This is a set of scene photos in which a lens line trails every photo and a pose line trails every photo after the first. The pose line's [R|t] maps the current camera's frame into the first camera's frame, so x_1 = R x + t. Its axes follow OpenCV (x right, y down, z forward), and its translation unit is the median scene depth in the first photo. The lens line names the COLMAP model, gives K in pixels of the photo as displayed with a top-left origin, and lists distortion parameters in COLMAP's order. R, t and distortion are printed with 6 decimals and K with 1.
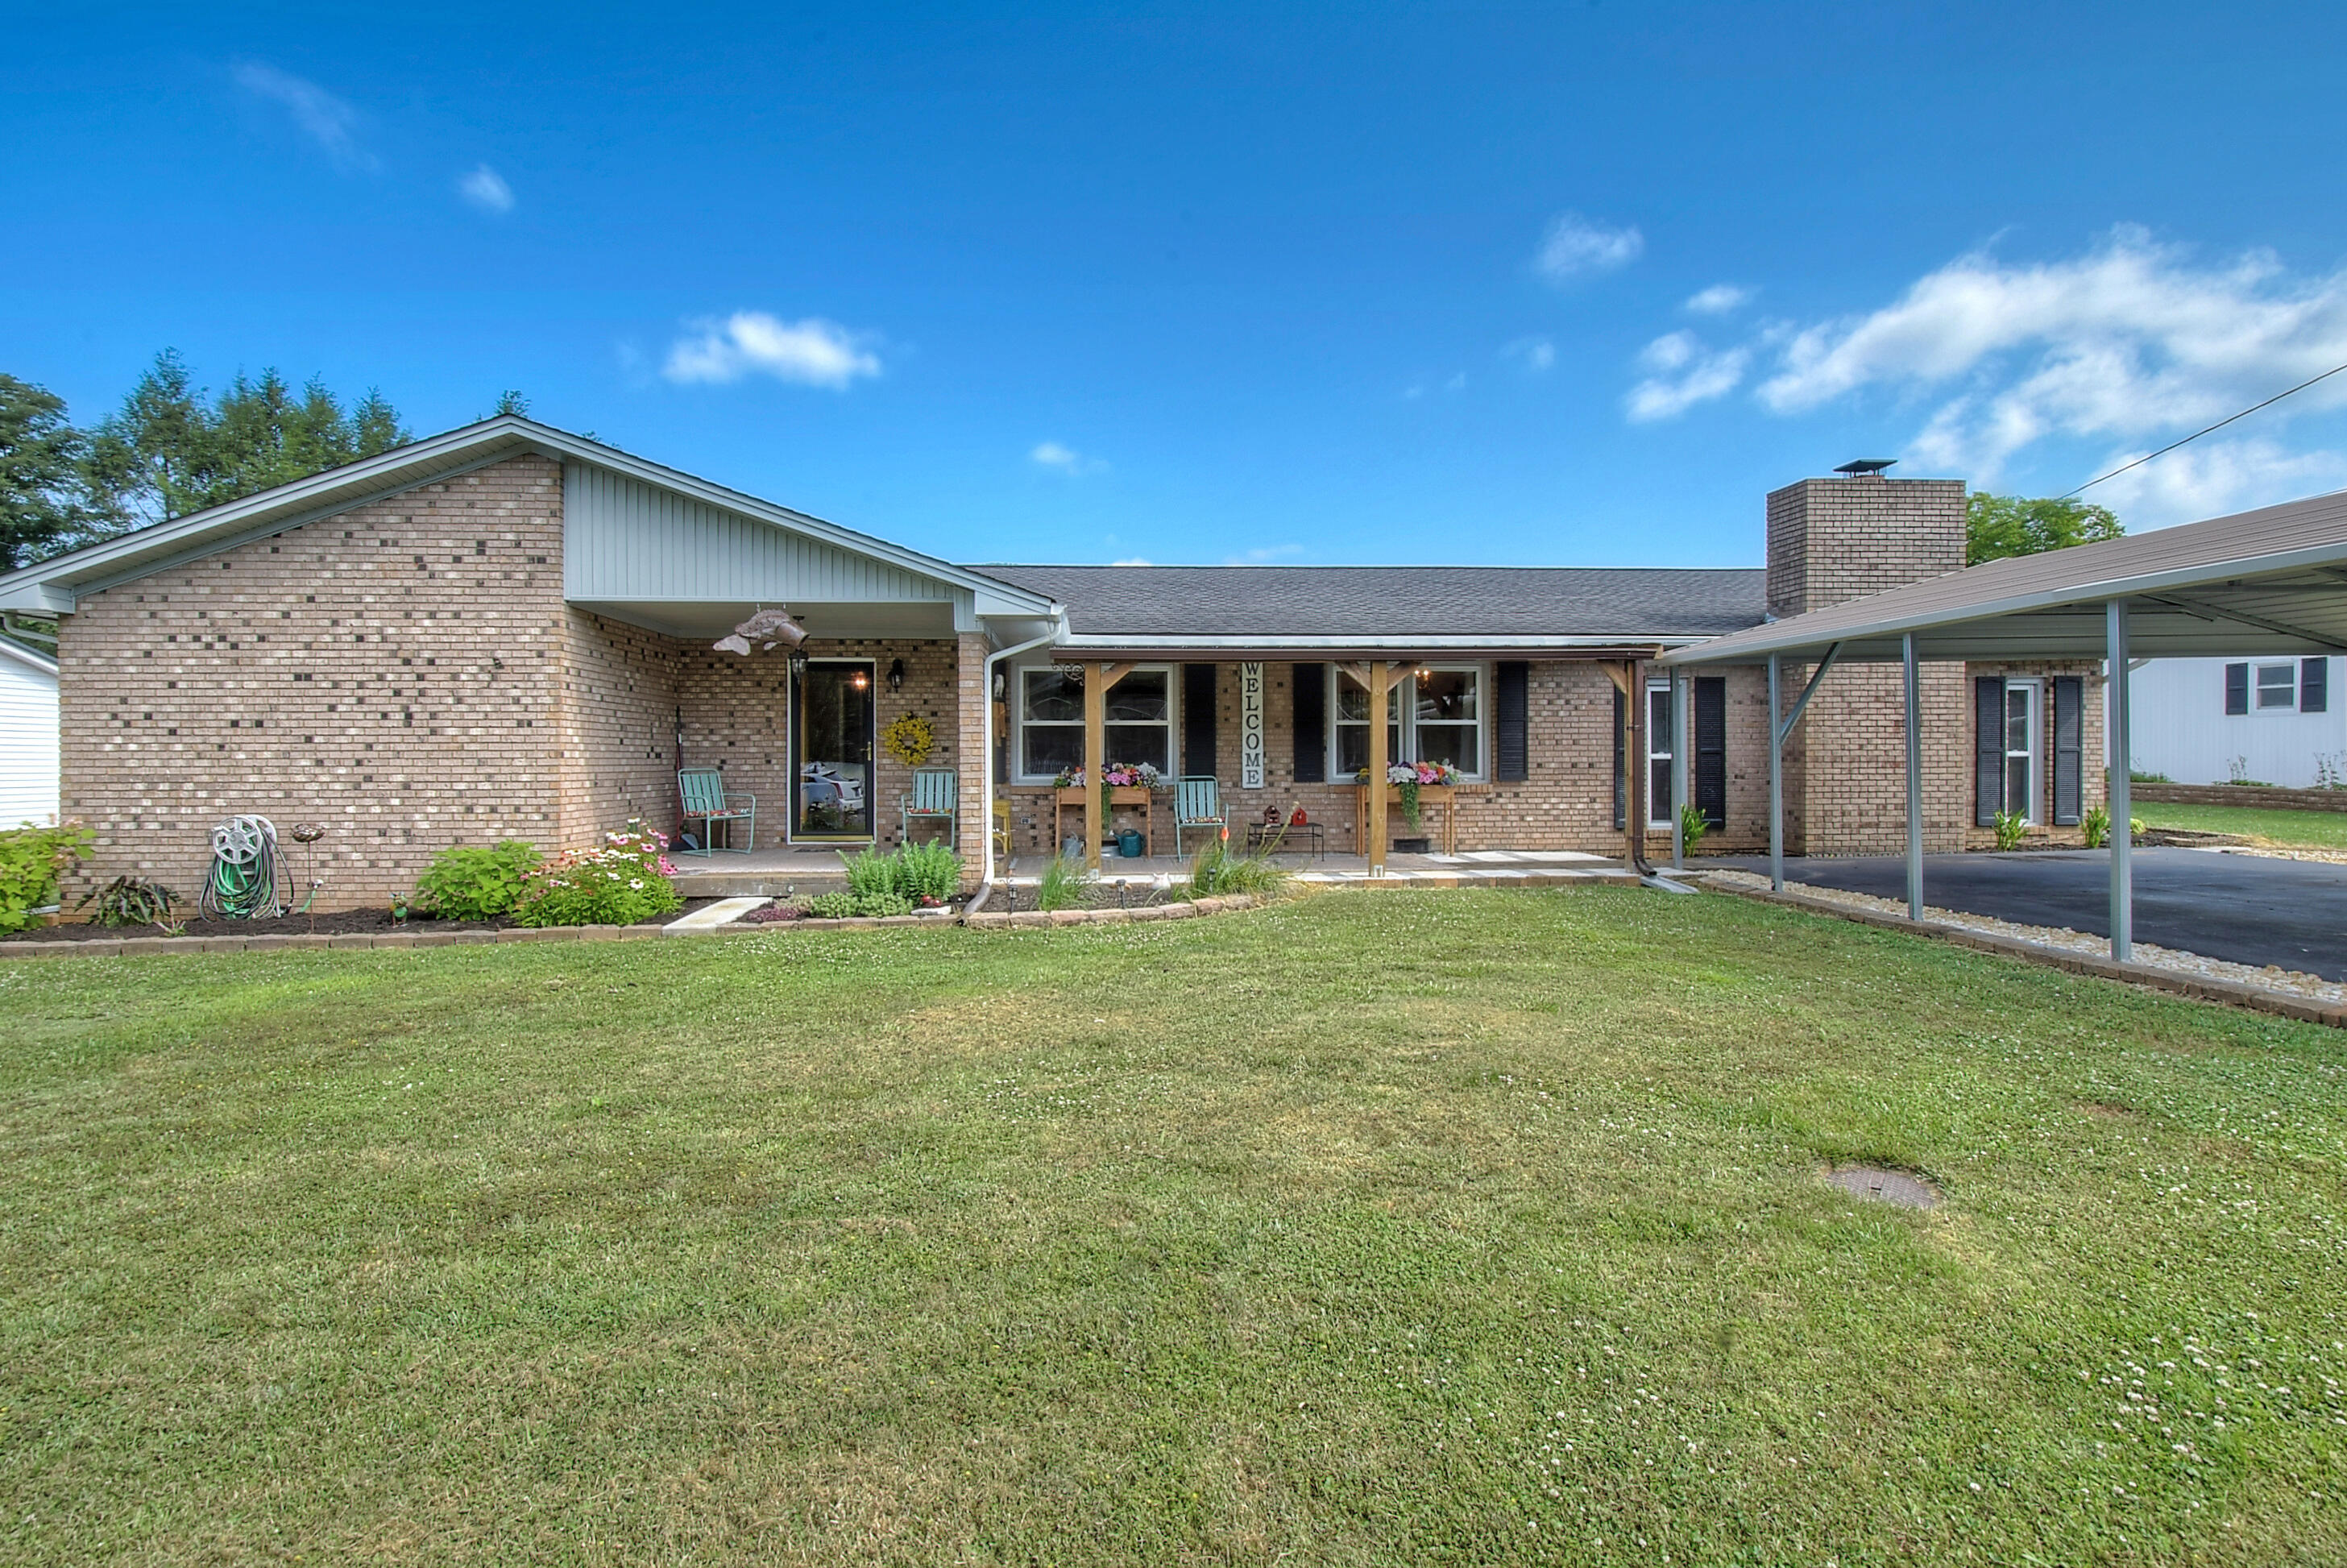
lens RADIAL K [[1049.6, 0, 1166.3], [0, 1049.6, 762.5], [0, 0, 1]] dist [0.000842, -0.006391]
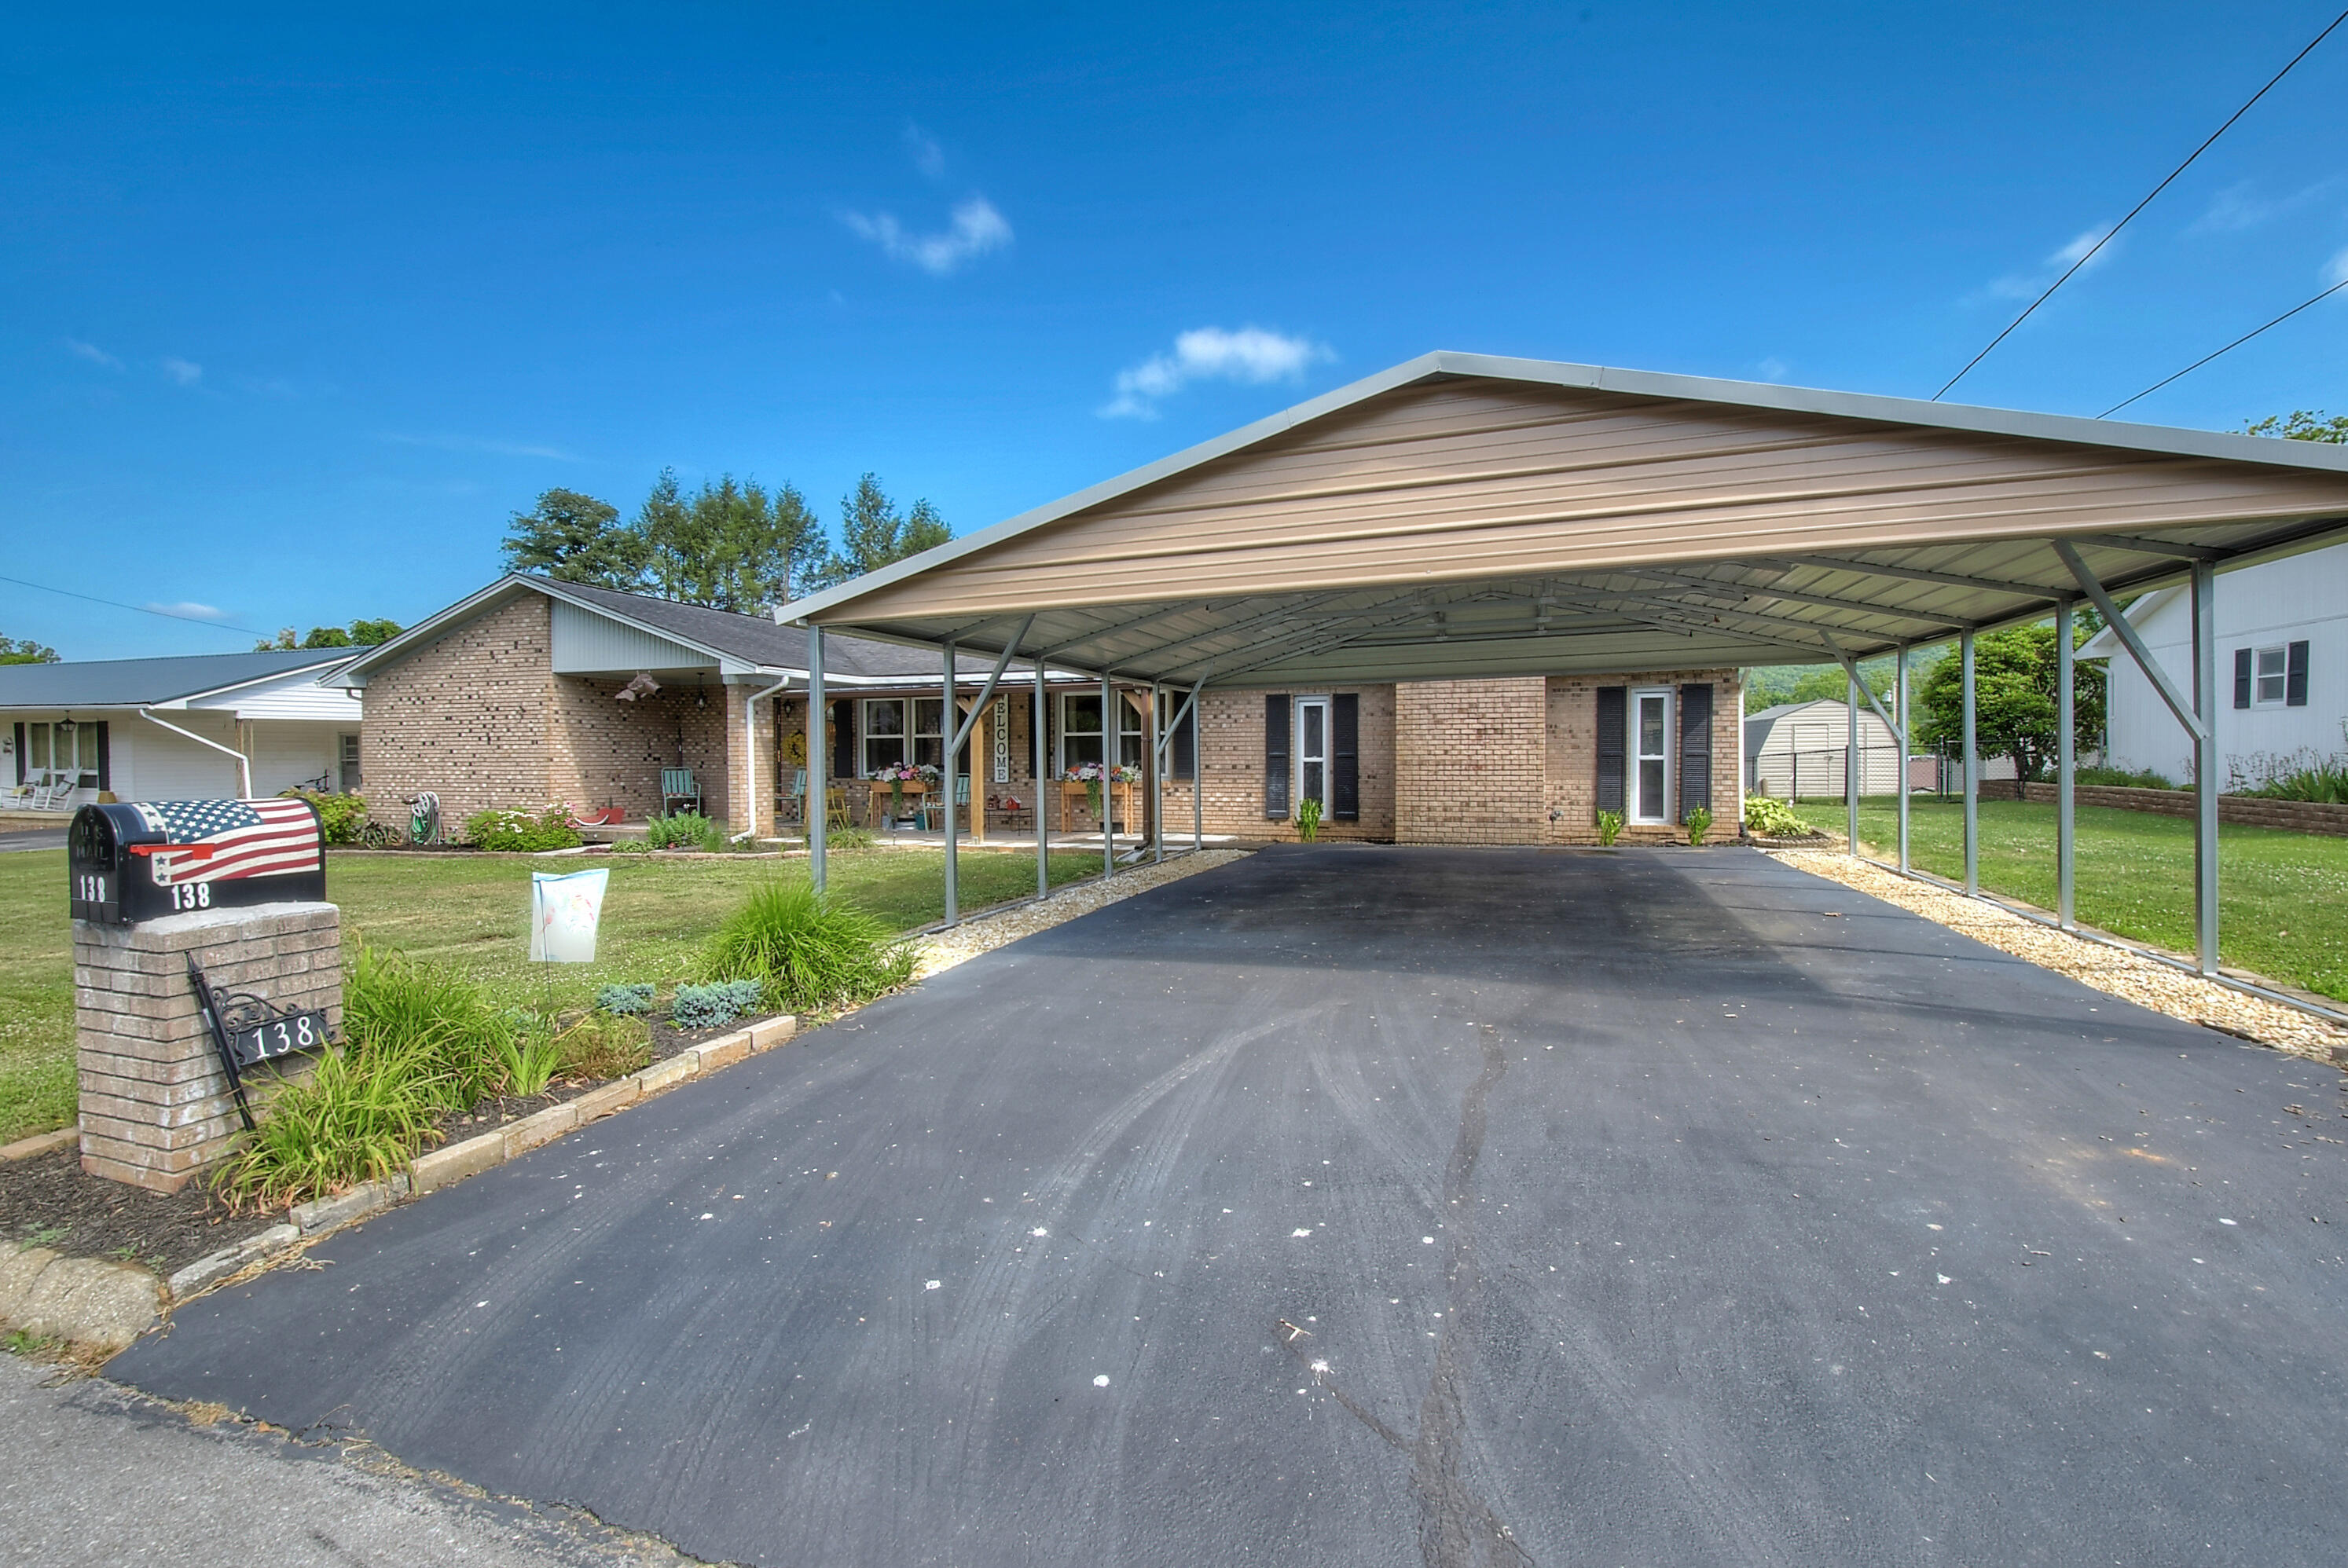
lens RADIAL K [[1028.3, 0, 1174.0], [0, 1028.3, 784.0], [0, 0, 1]] dist [-0.001032, -0.000049]
pose [[0.927033, 0.009941, -0.374848, 0.777470], [-0.000843, 0.999701, 0.024426, -0.006773], [0.374979, -0.022327, 0.926765, -0.164835]]
